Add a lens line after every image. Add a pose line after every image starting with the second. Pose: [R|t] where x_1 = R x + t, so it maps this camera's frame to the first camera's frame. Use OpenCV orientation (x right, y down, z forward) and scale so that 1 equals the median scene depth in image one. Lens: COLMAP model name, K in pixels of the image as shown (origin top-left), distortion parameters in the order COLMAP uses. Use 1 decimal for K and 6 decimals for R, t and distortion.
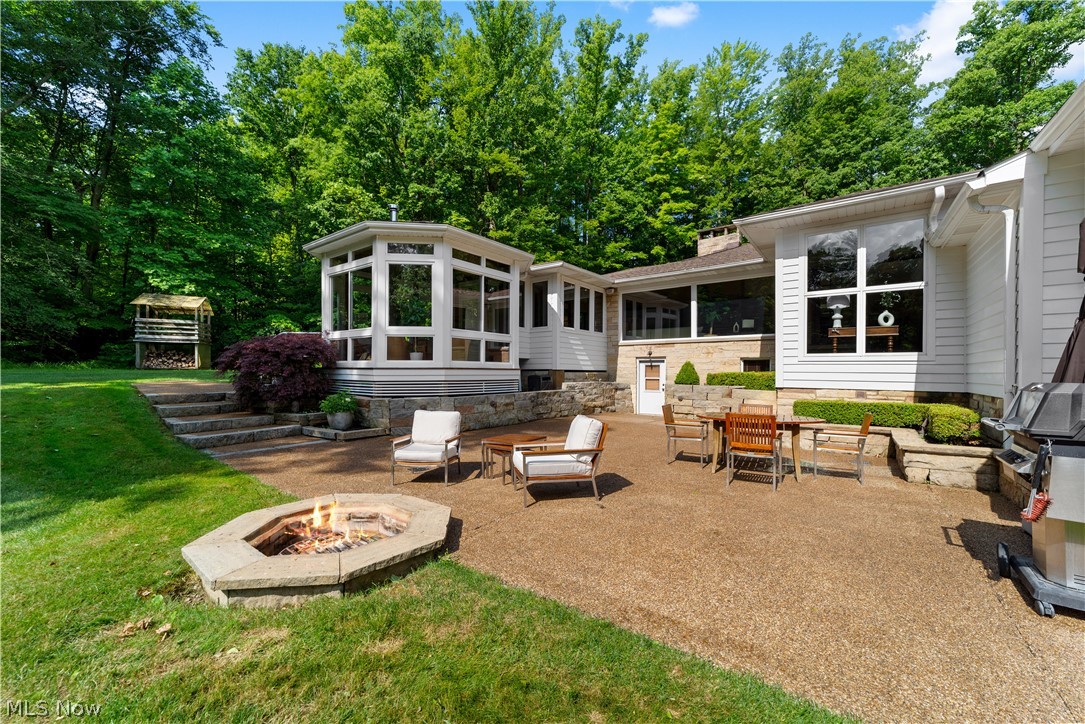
lens RADIAL K [[422.0, 0, 539.3], [0, 422.0, 379.6], [0, 0, 1]] dist [0.001579, 0.000438]
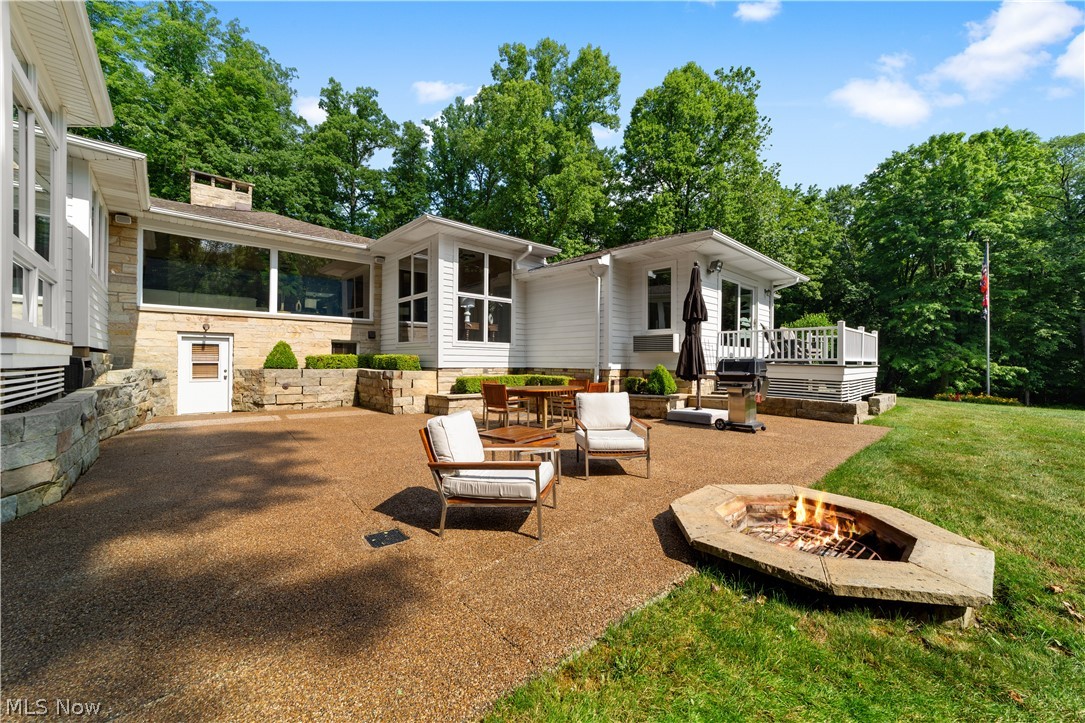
lens RADIAL K [[416.1, 0, 542.5], [0, 416.1, 361.5], [0, 0, 1]] dist [-0.001700, 0.000177]
pose [[0.180166, -0.007323, 0.983609, -0.376274], [0.013148, 0.999901, 0.005036, -0.000771], [-0.983548, 0.012025, 0.180244, 0.363074]]
